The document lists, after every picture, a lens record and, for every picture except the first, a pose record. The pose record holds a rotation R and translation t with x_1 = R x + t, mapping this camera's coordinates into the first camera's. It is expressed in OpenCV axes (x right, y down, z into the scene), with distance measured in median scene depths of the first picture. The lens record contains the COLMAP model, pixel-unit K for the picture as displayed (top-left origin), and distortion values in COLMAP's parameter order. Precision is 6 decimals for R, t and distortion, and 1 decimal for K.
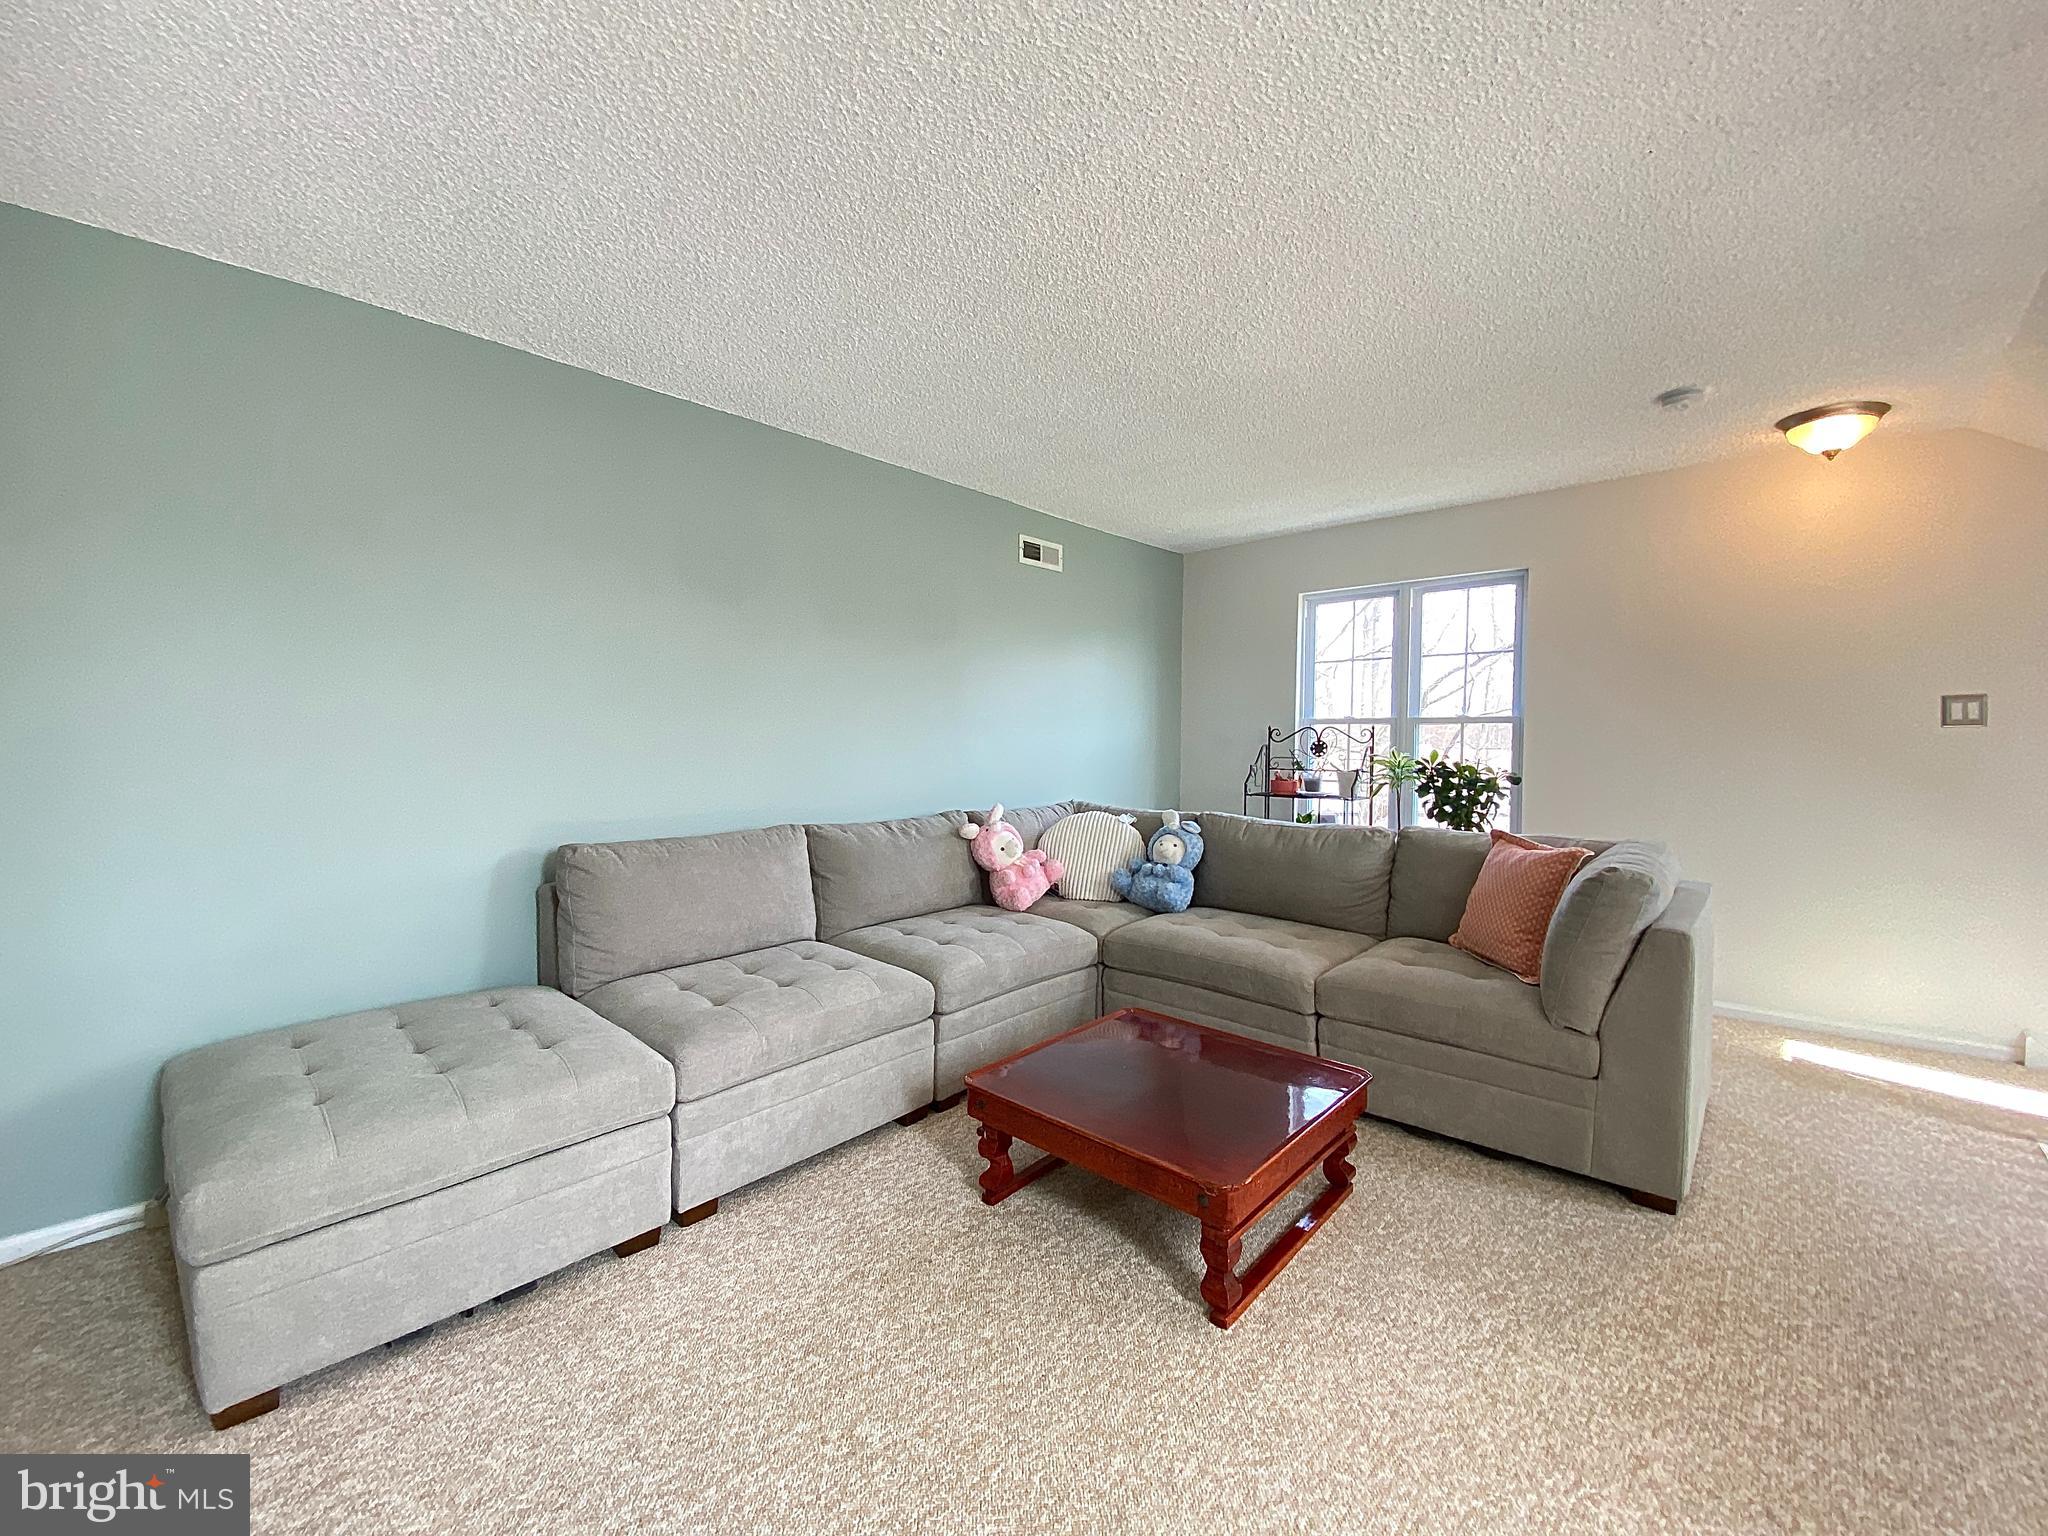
lens RADIAL K [[837.8, 0, 1017.5], [0, 837.8, 769.6], [0, 0, 1]] dist [0.022981, -0.016191]
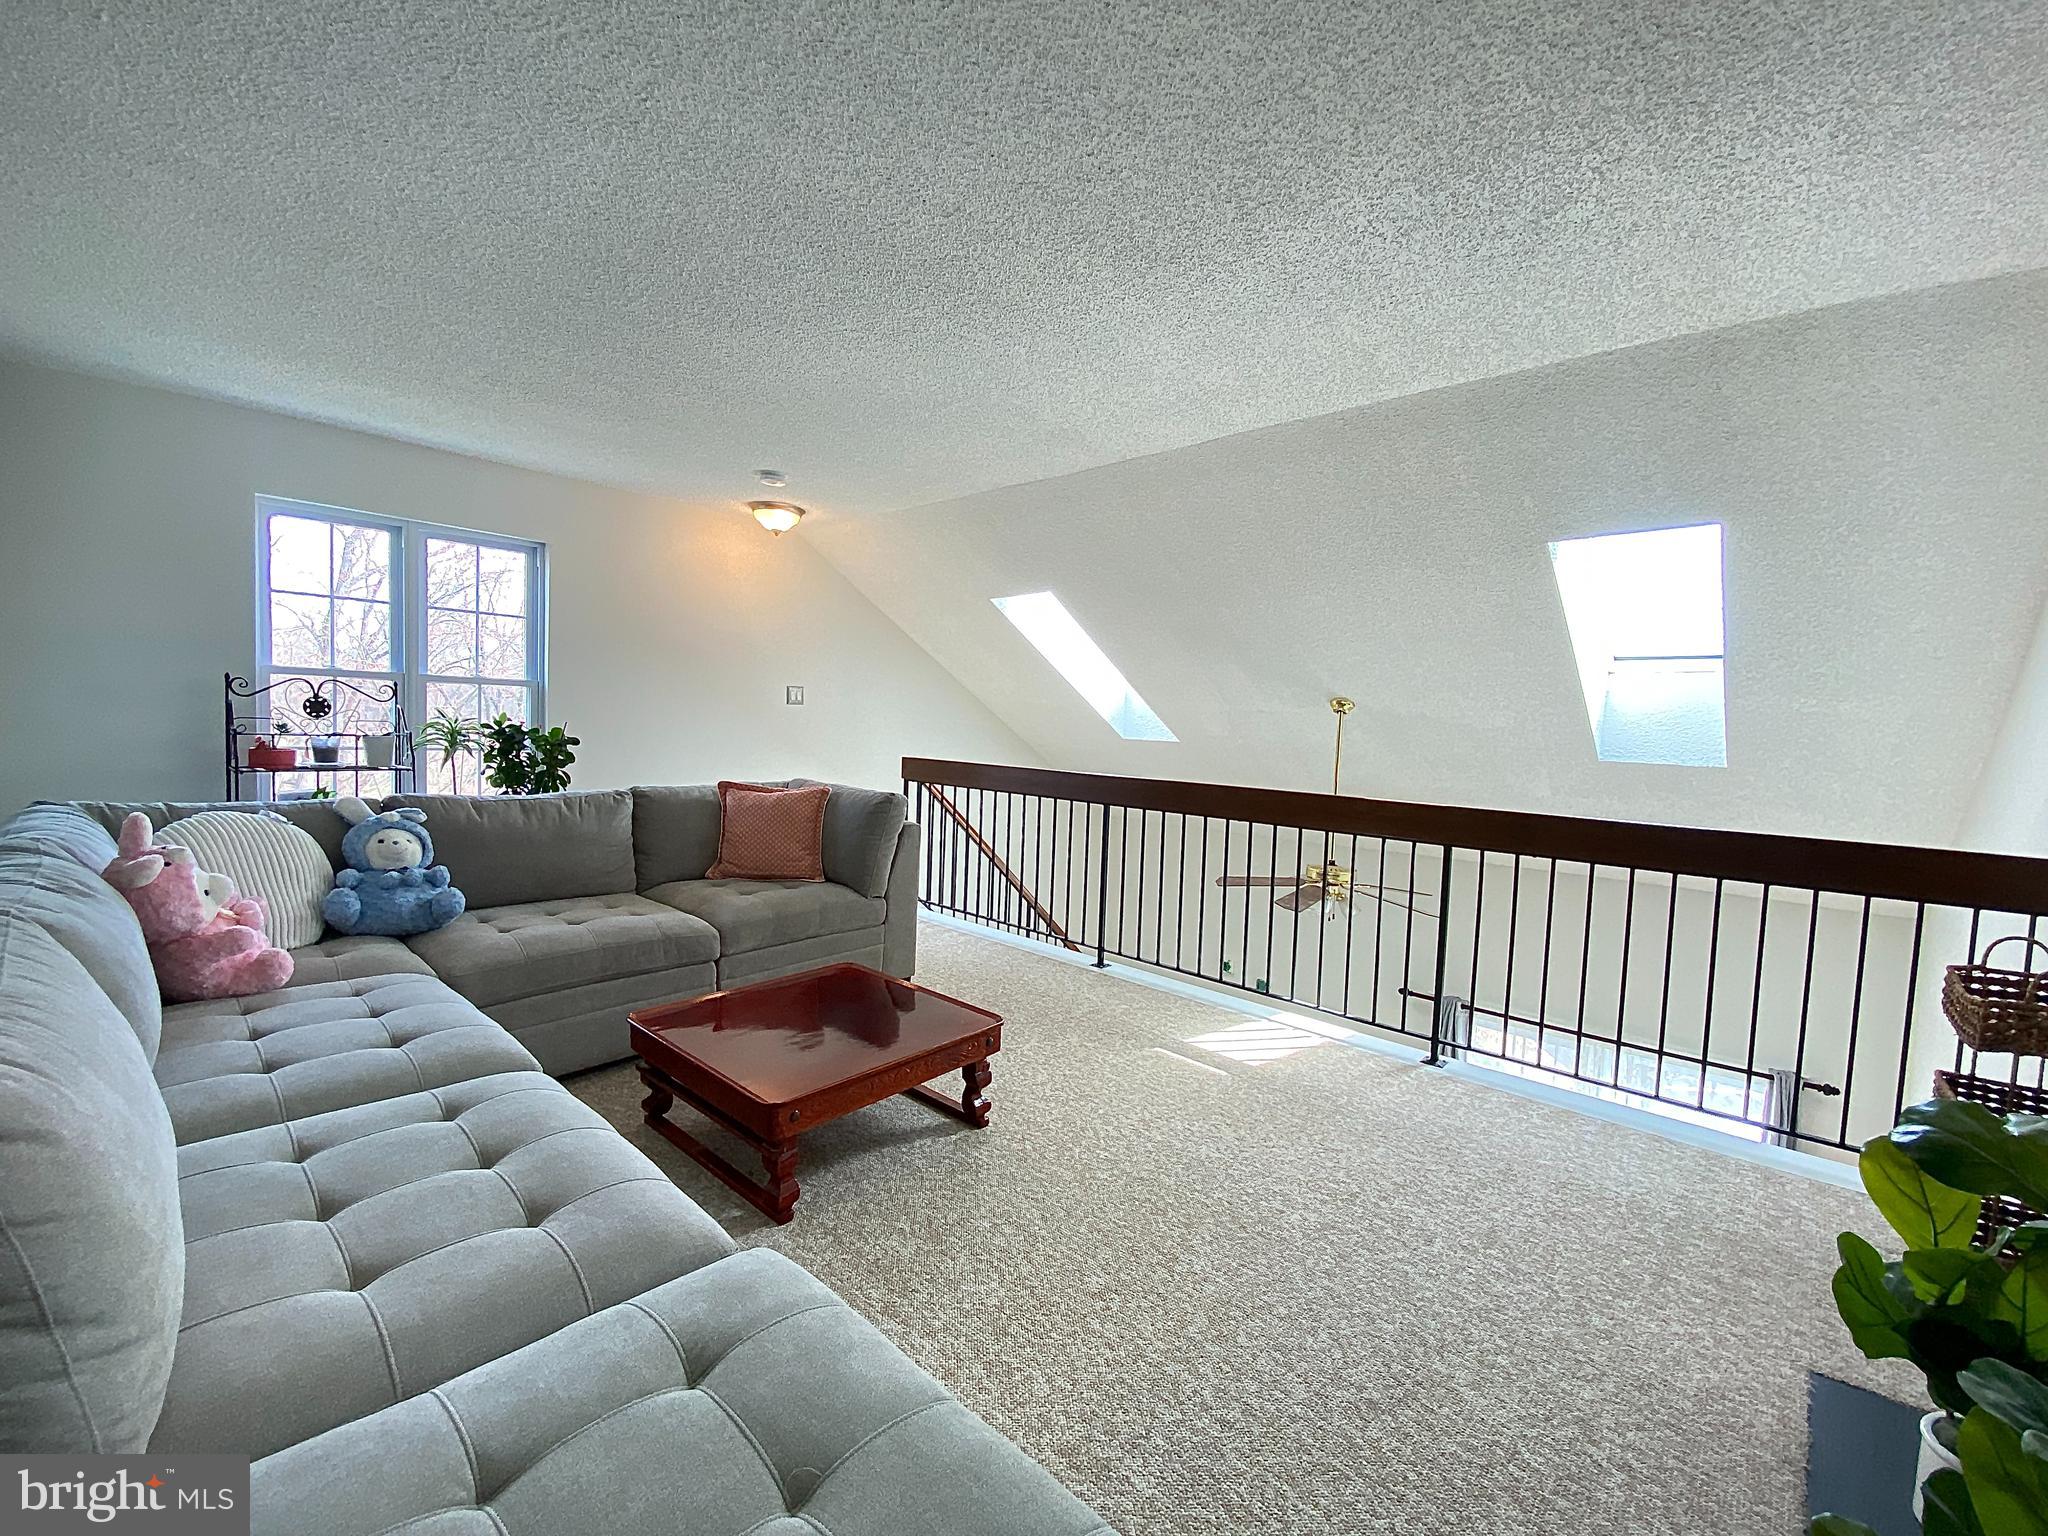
lens RADIAL K [[837.8, 0, 1017.5], [0, 837.8, 769.6], [0, 0, 1]] dist [0.022981, -0.016191]
pose [[-0.003551, -0.061000, 0.998131, -0.473647], [0.001517, 0.998136, 0.061006, -0.015589], [-0.999993, 0.001731, -0.003452, 0.387493]]
